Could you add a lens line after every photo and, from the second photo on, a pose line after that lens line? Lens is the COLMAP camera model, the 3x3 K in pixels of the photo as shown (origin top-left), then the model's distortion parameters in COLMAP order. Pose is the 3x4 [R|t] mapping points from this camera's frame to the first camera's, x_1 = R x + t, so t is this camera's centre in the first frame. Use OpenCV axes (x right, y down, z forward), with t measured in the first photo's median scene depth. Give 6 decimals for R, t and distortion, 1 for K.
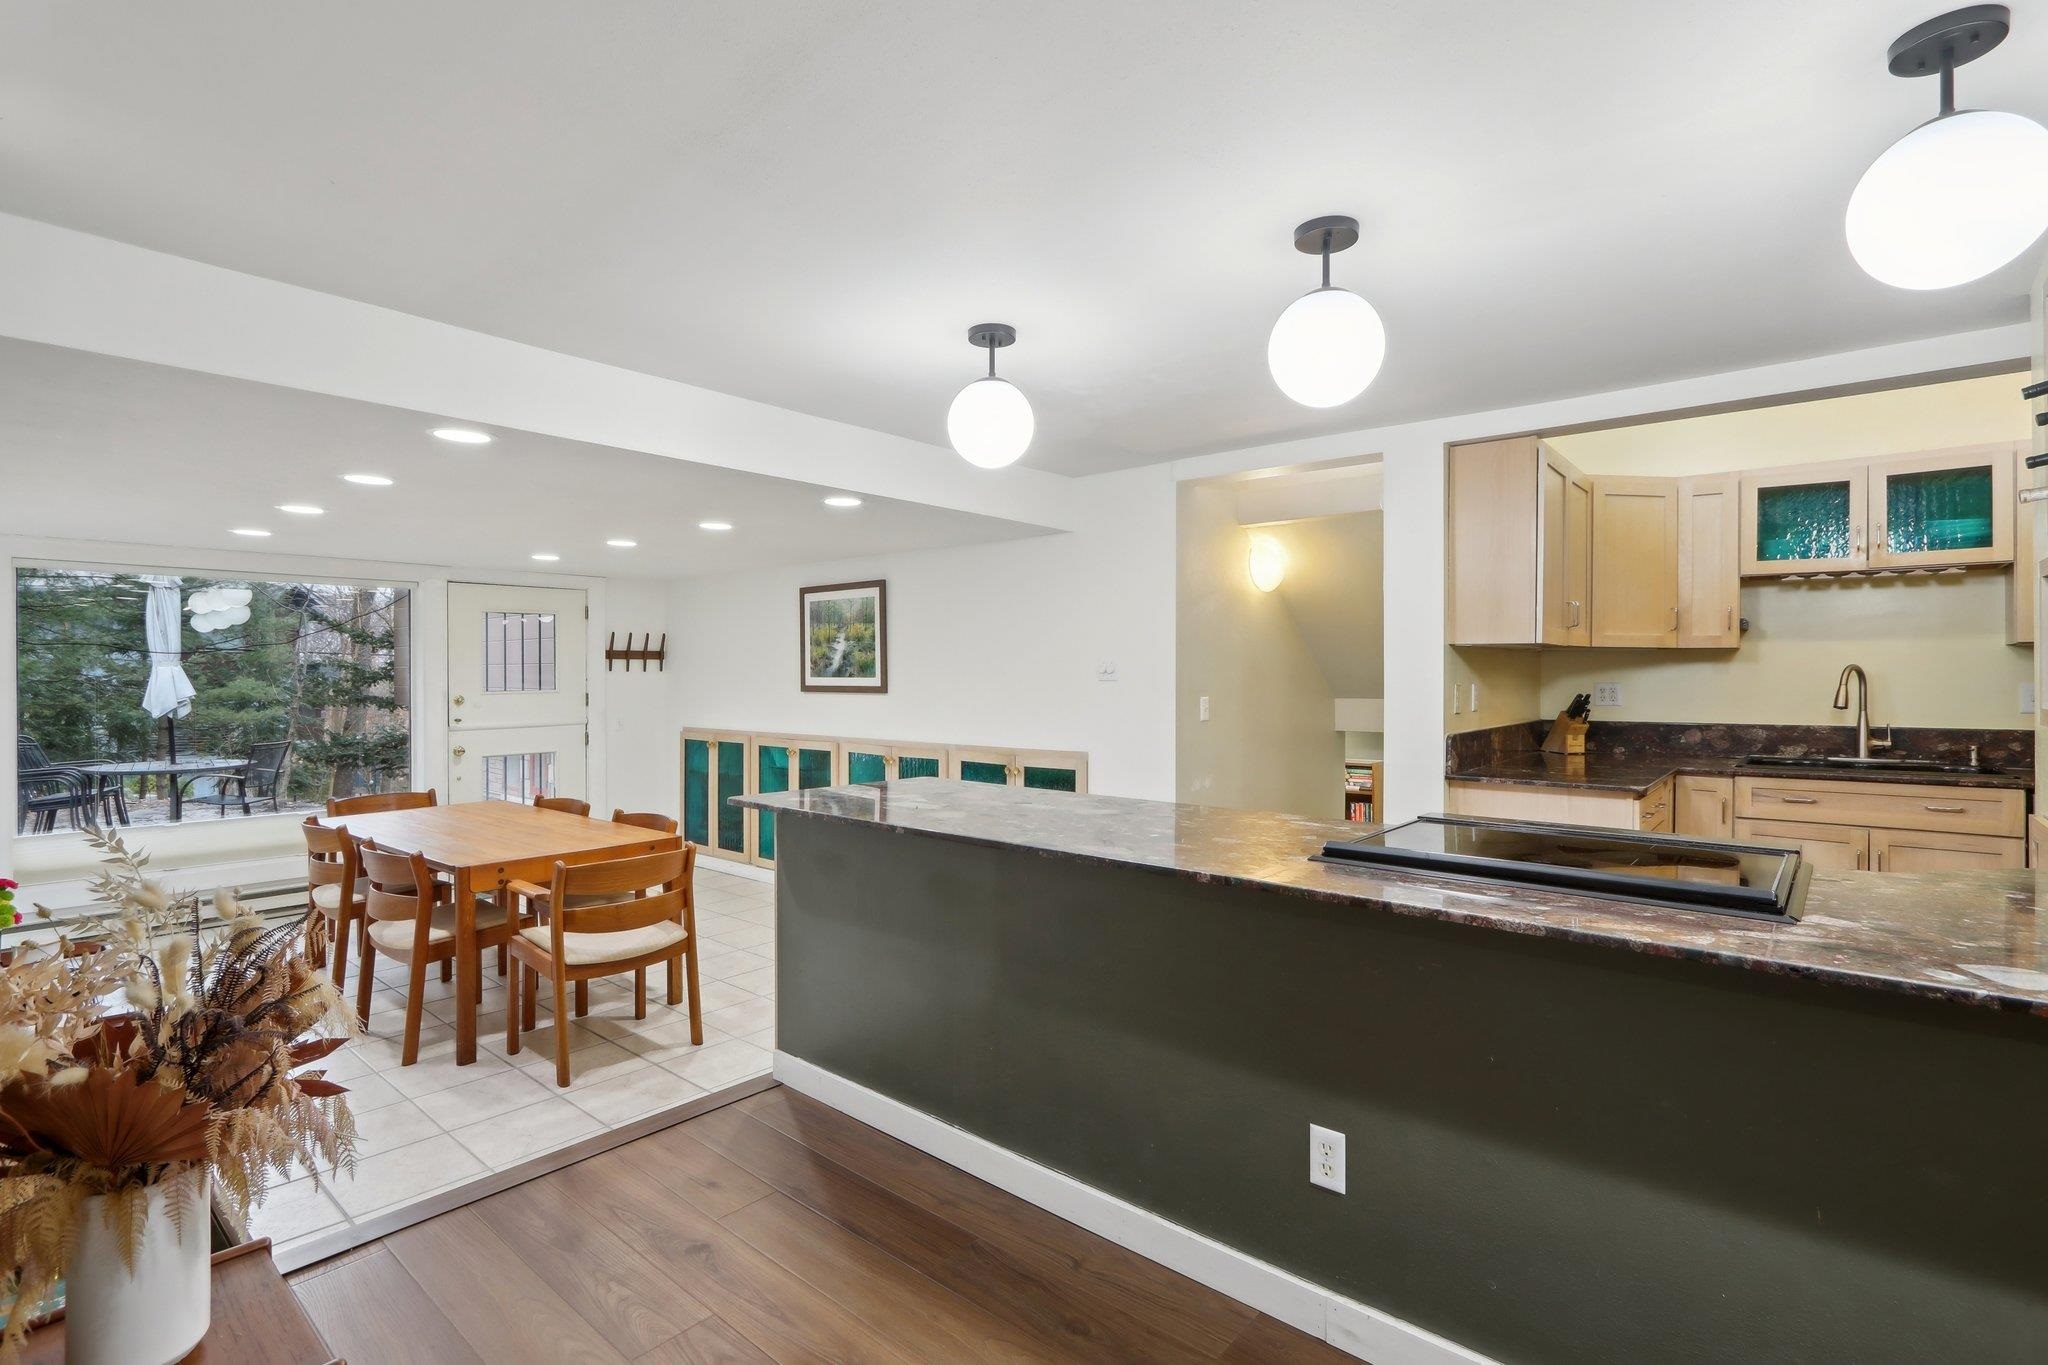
lens RADIAL K [[963.5, 0, 1012.1], [0, 963.5, 674.4], [0, 0, 1]] dist [-0.013549, 0.000960]
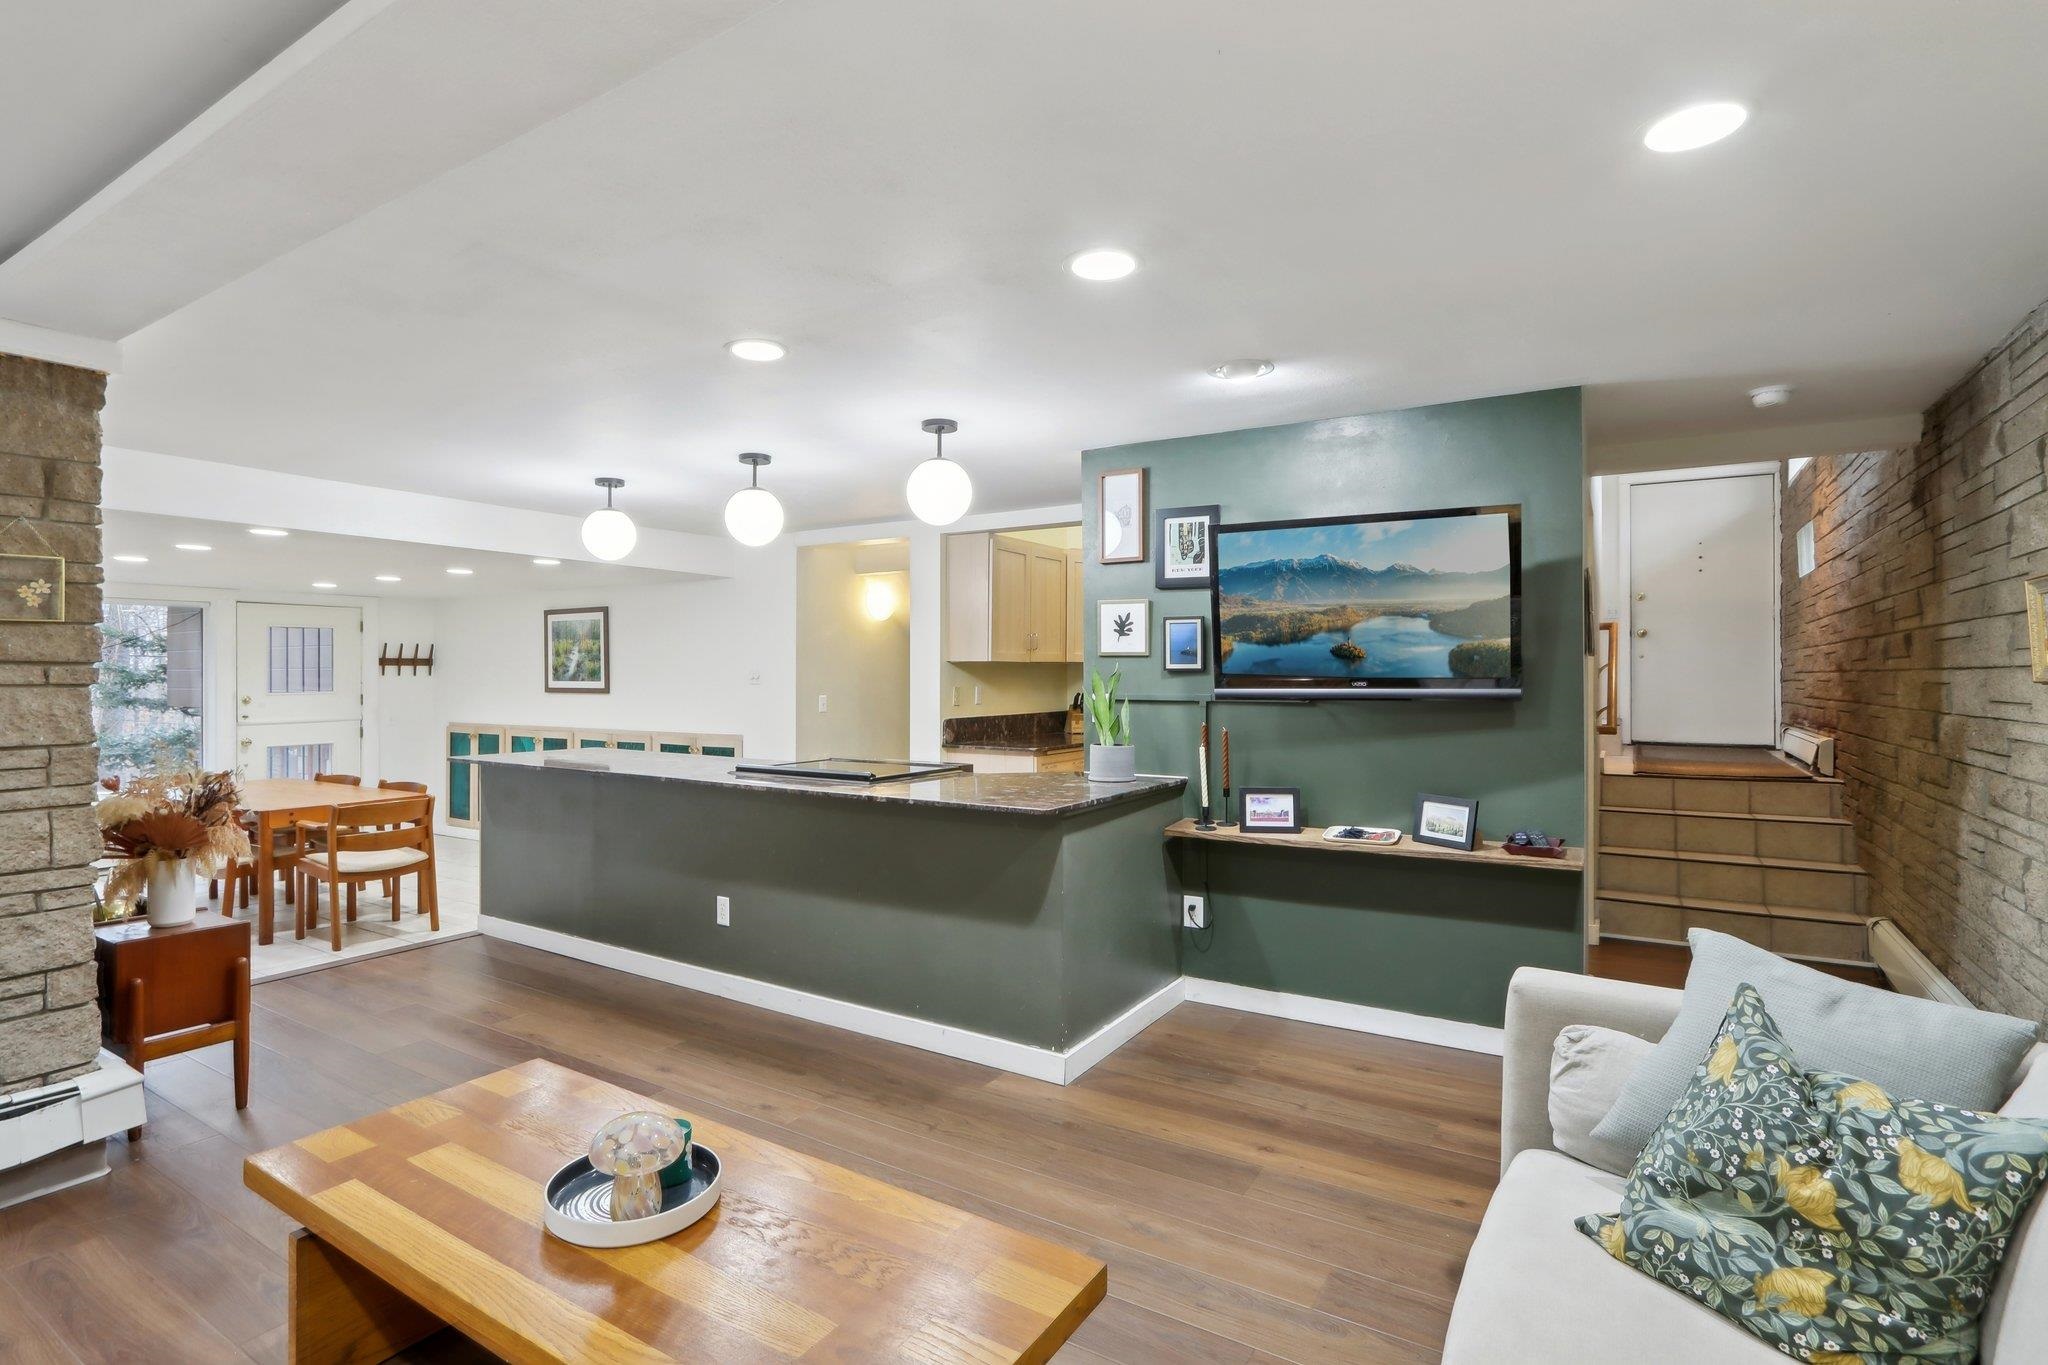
lens RADIAL K [[996.6, 0, 999.9], [0, 996.6, 672.3], [0, 0, 1]] dist [-0.010058, 0.000264]
pose [[0.989217, 0.001247, 0.146452, 0.184744], [-0.000814, 0.999995, -0.003016, -0.005182], [-0.146455, 0.002864, 0.989213, -0.384876]]
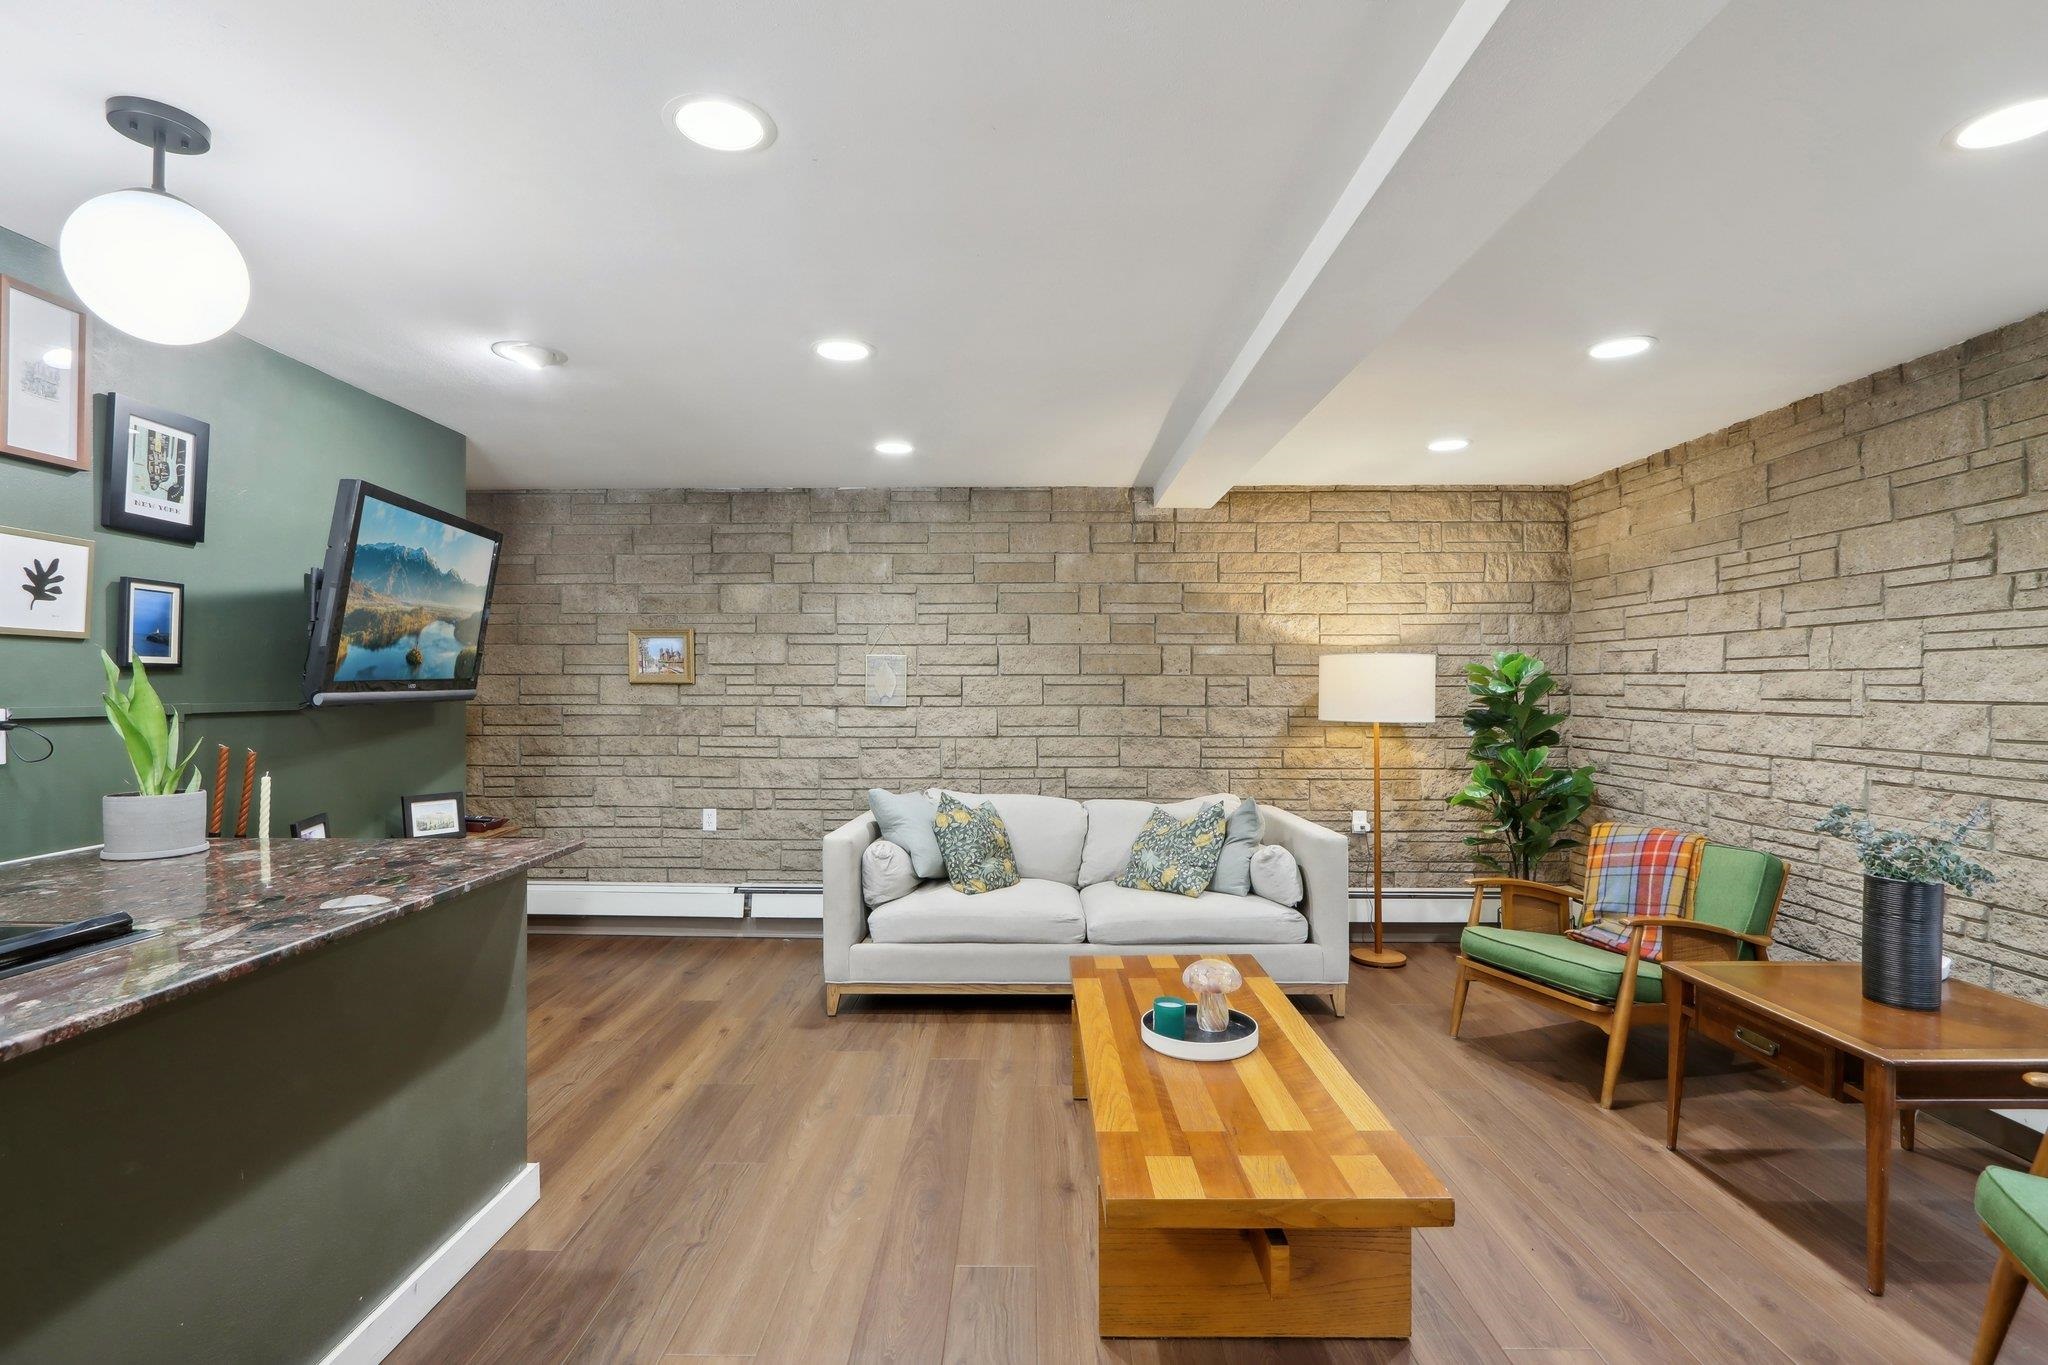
lens RADIAL K [[954.7, 0, 1017.8], [0, 954.7, 679.3], [0, 0, 1]] dist [-0.013215, 0.000766]
pose [[-0.648226, 0.004419, 0.761435, -0.127071], [-0.000081, 0.999983, -0.005872, -0.000878], [-0.761448, -0.003868, -0.648215, 0.225400]]
